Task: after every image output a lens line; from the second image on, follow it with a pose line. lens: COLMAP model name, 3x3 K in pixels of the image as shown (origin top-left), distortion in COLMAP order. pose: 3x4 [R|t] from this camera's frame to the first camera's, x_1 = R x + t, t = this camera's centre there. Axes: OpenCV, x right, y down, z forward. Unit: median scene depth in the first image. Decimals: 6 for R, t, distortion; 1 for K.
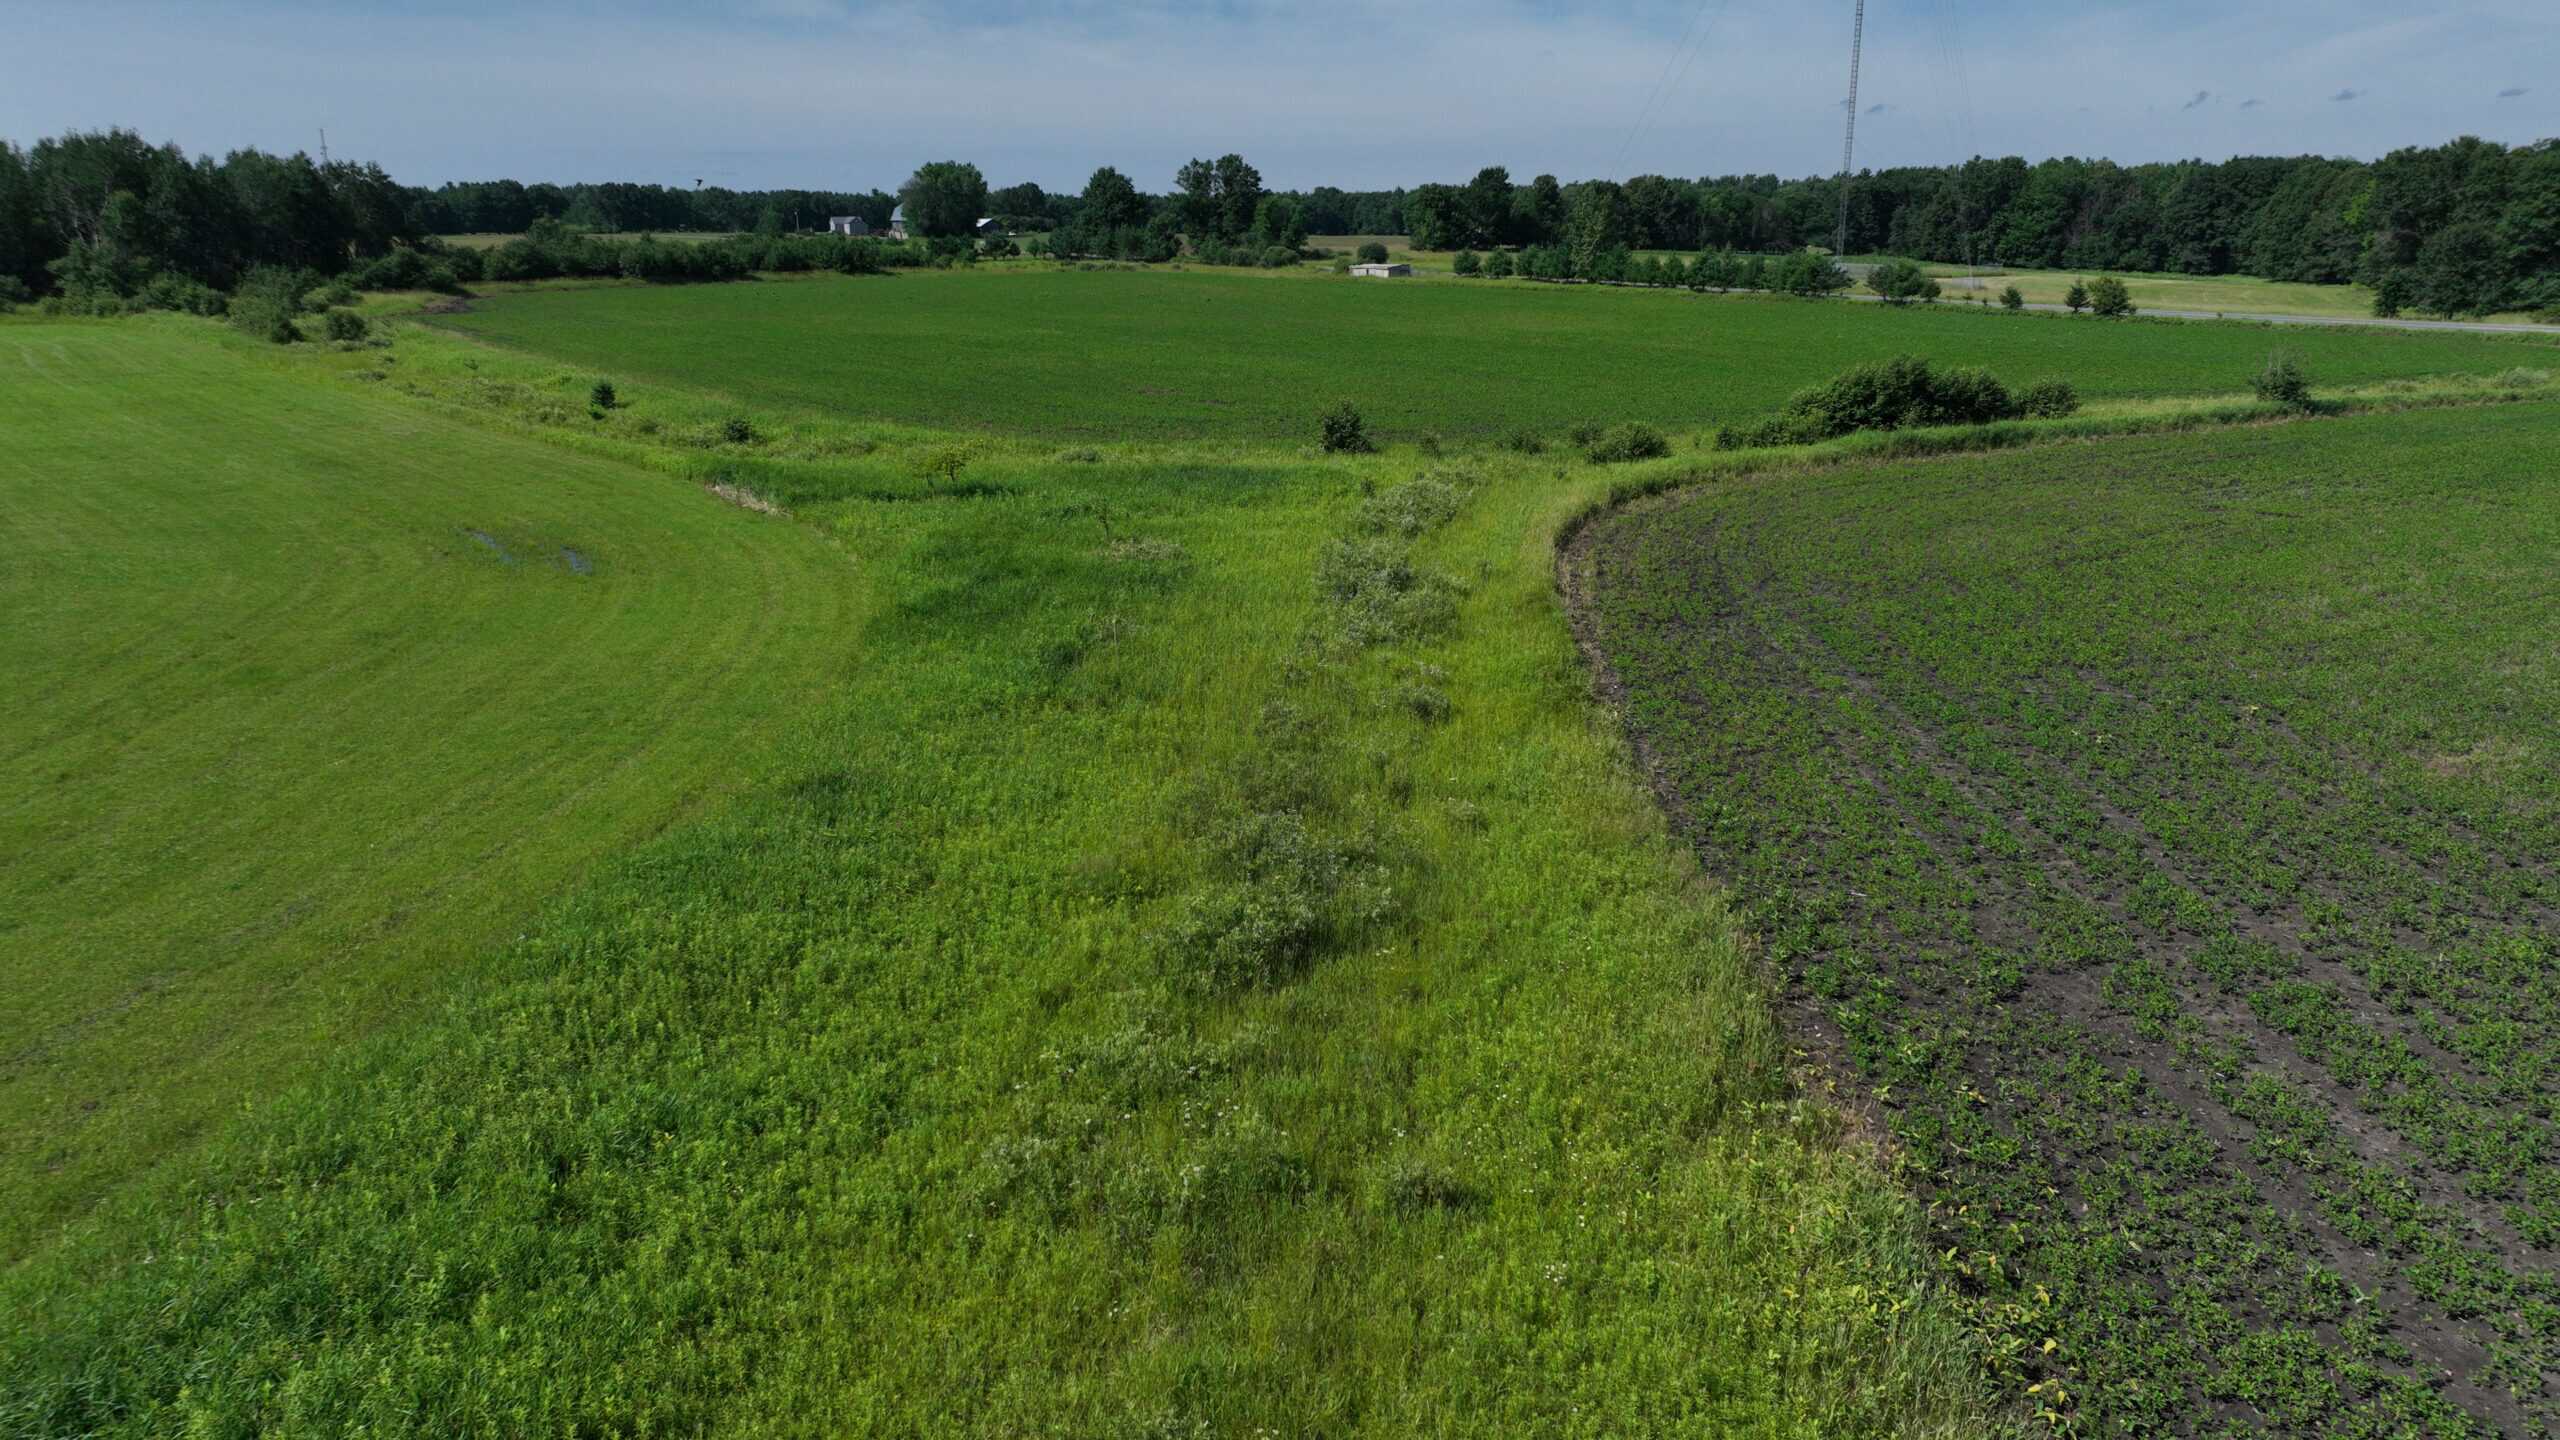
lens RADIAL K [[1785.5, 0, 1279.3], [0, 1785.5, 719.3], [0, 0, 1]] dist [-0.001439, 0.017375]
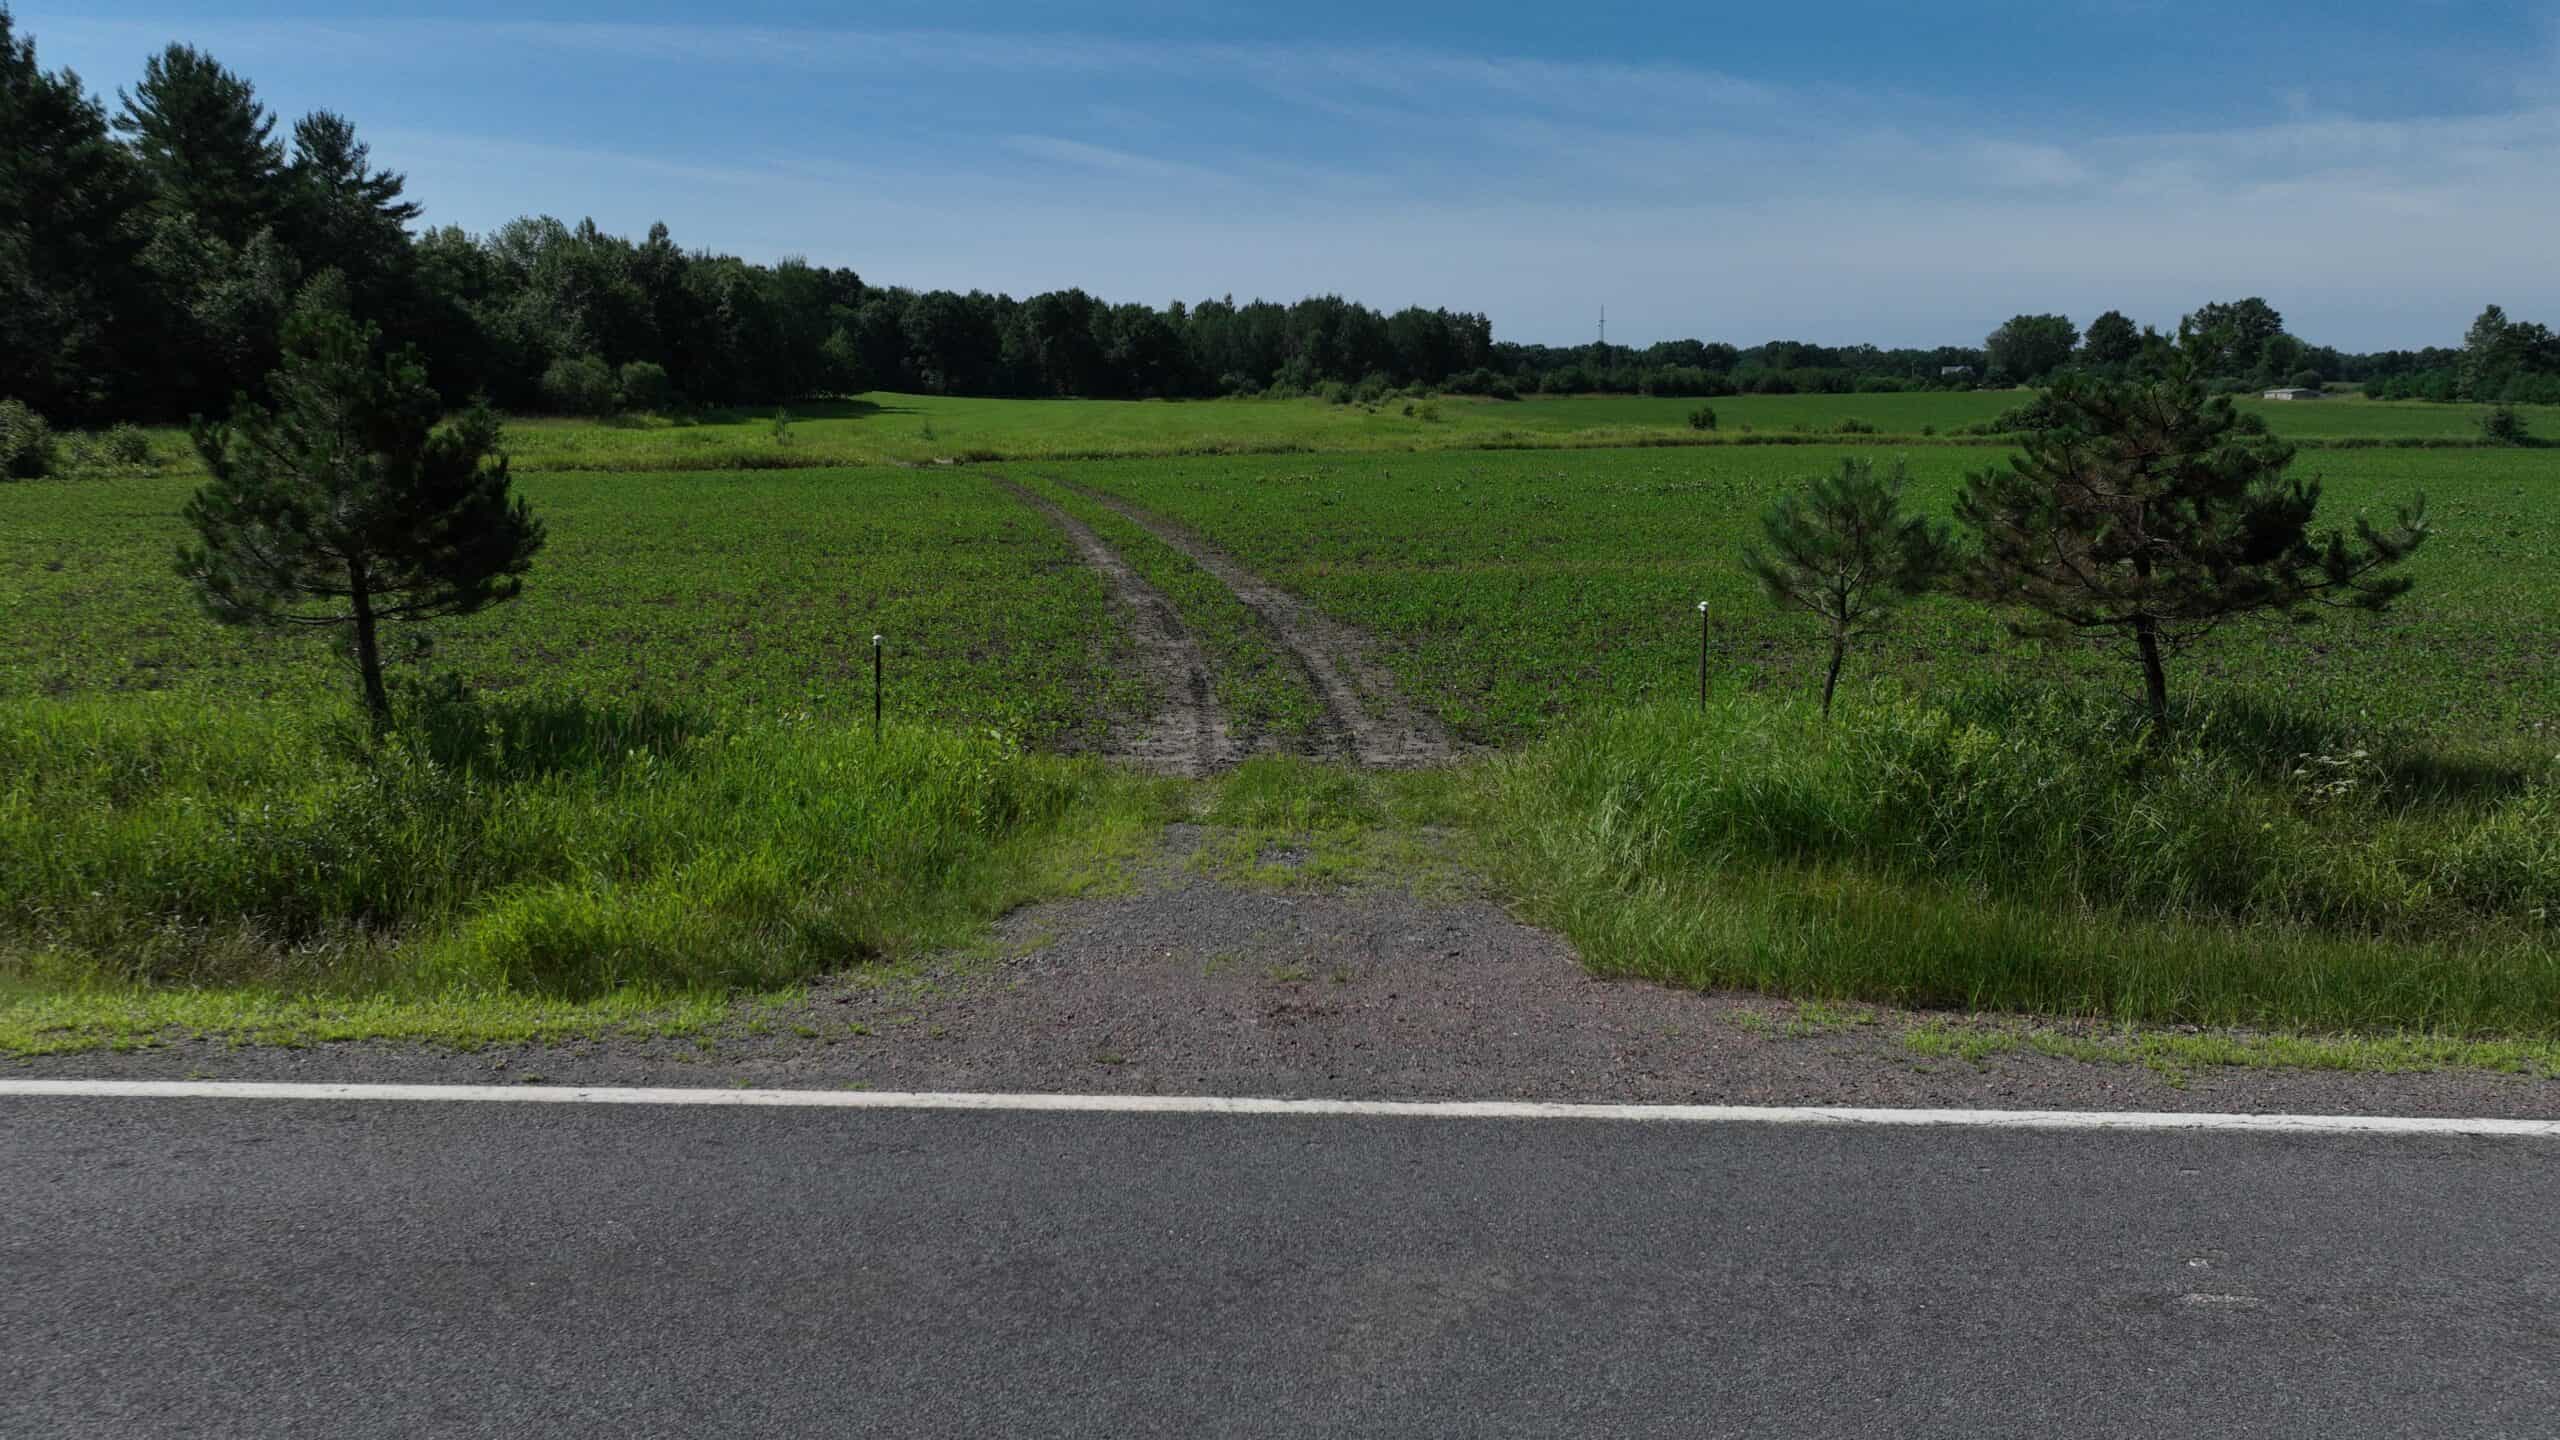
lens RADIAL K [[1785.5, 0, 1281.8], [0, 1785.5, 720.4], [0, 0, 1]] dist [-0.001439, 0.017375]
pose [[0.788960, 0.118350, -0.602939, 0.273434], [-0.171544, 0.984683, -0.031188, 0.087456], [0.590012, 0.128036, 0.797178, -0.212117]]
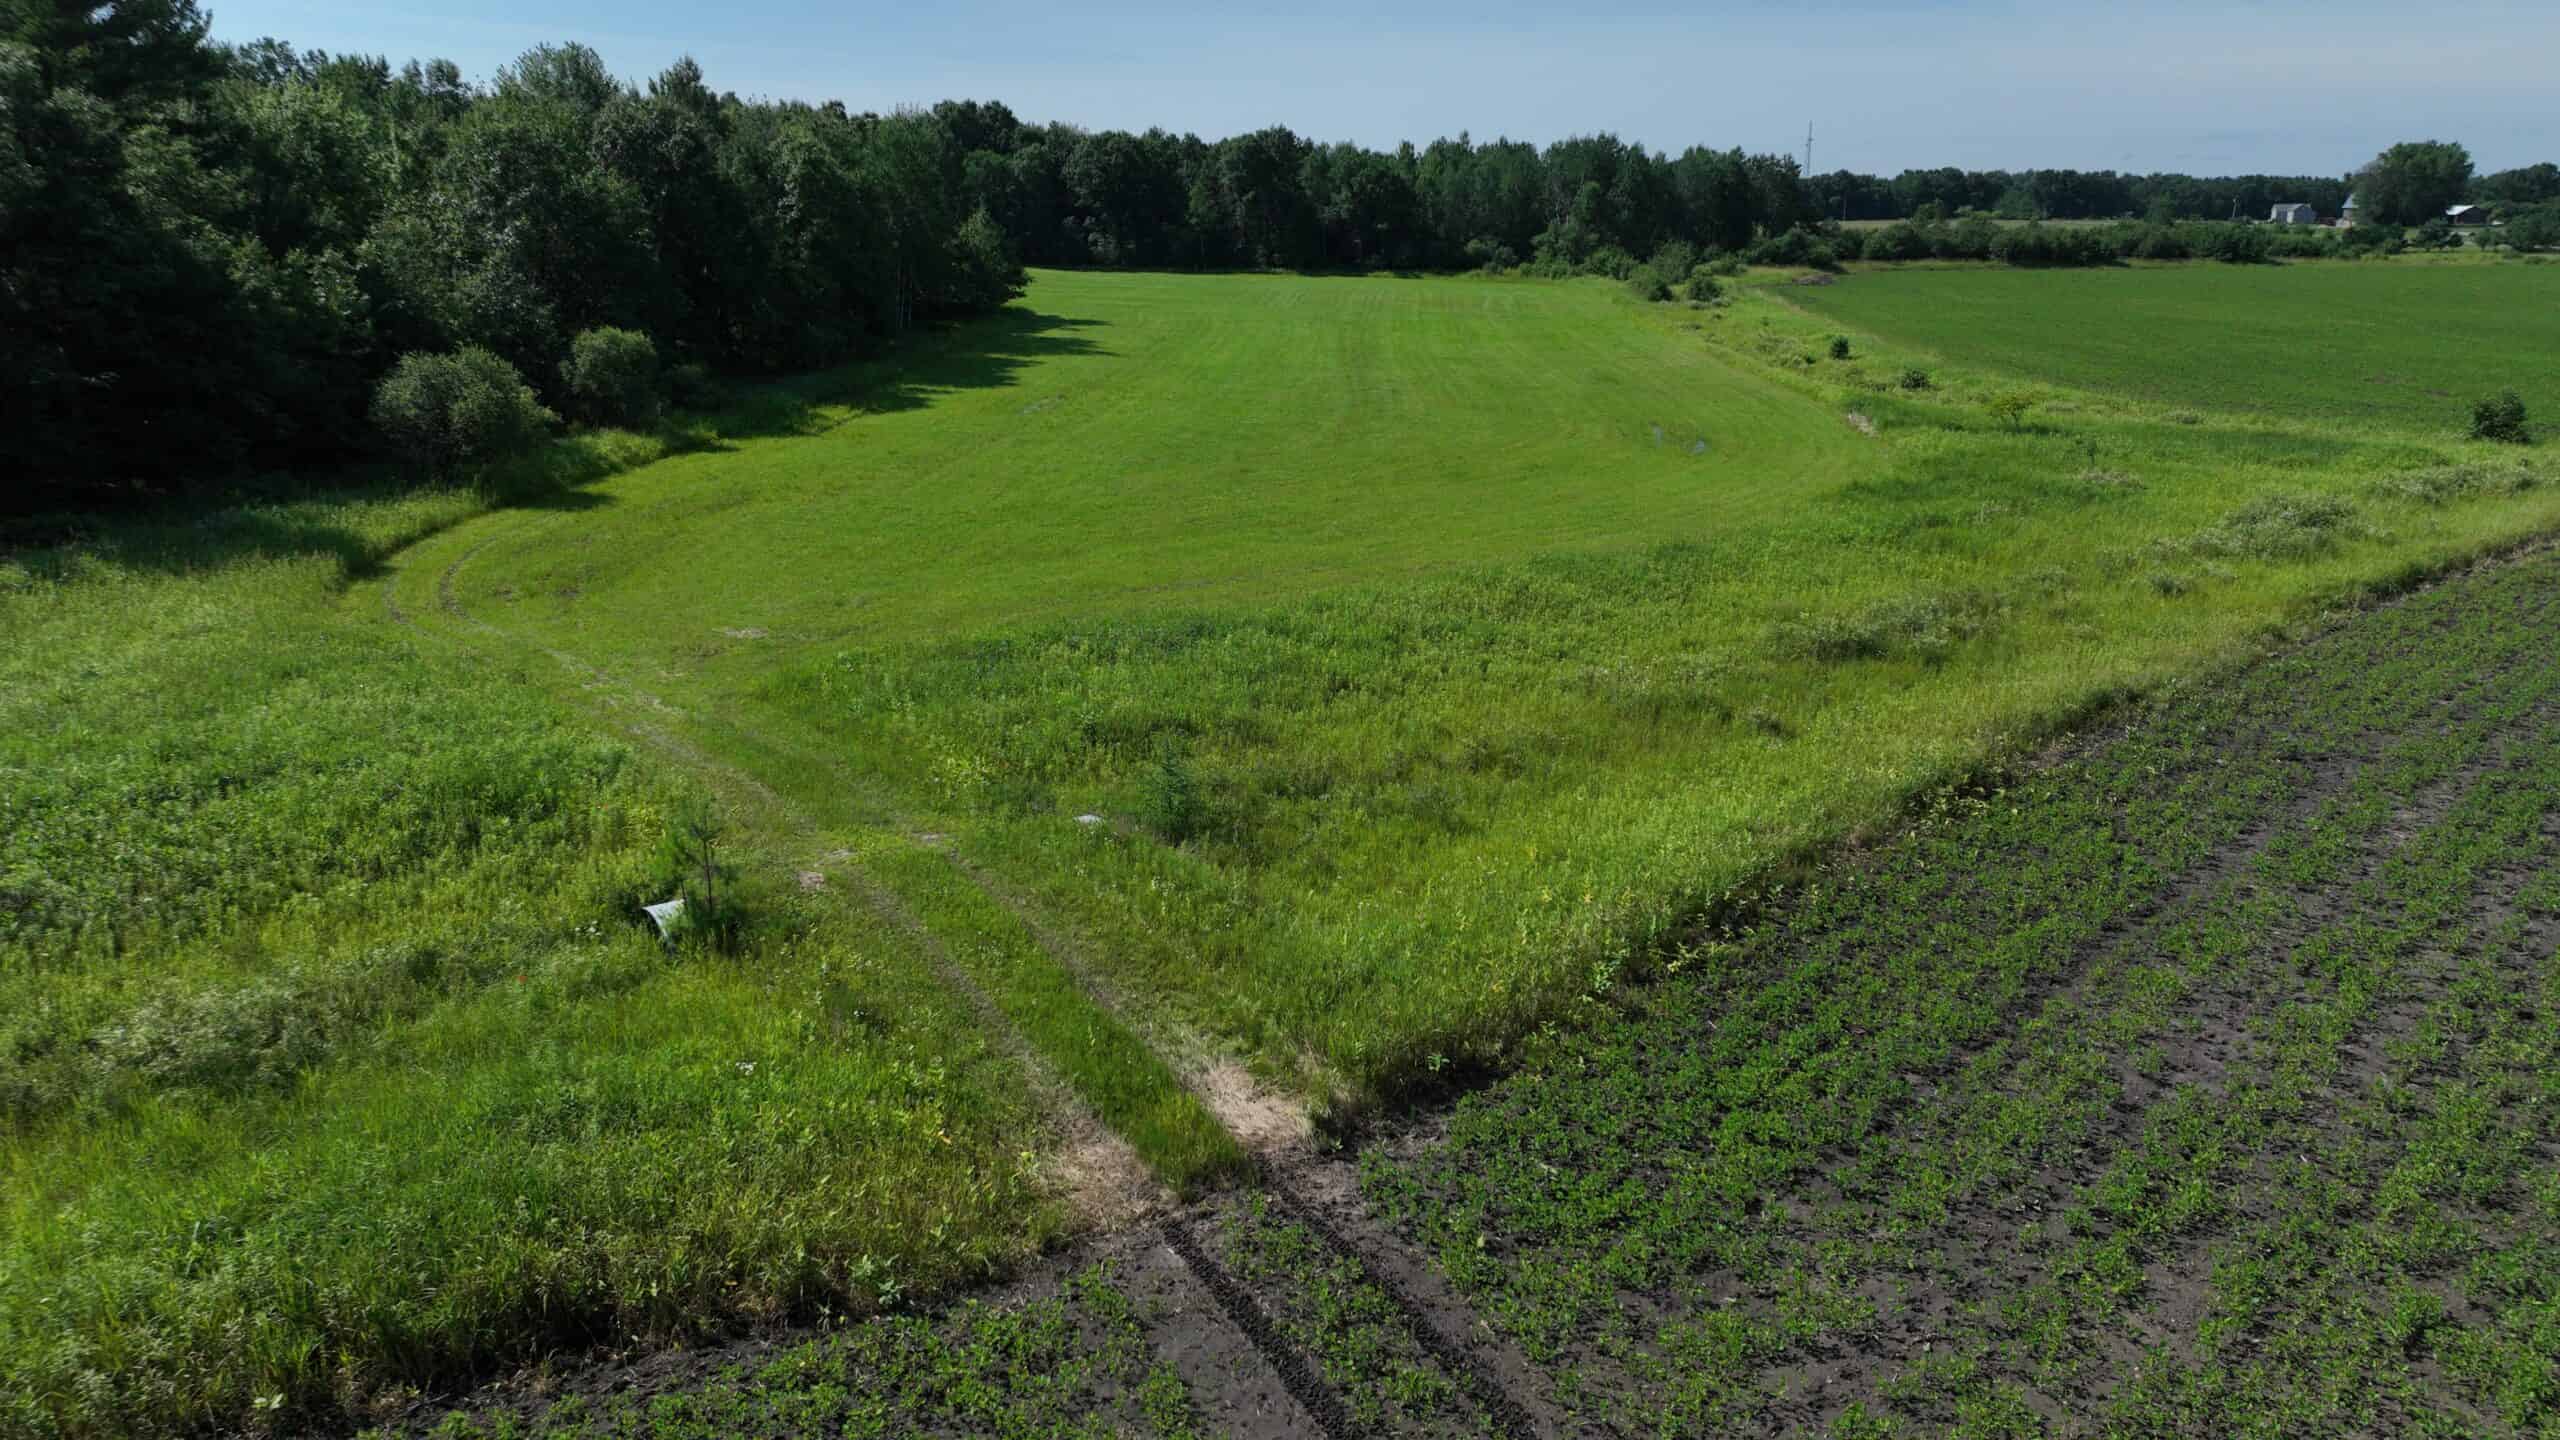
lens RADIAL K [[1785.5, 0, 1288.1], [0, 1785.5, 727.8], [0, 0, 1]] dist [-0.001439, 0.017375]
pose [[0.734076, 0.196149, -0.650121, 0.074479], [-0.188940, 0.978567, 0.081906, 0.016960], [0.652253, 0.062708, 0.755403, -0.058419]]
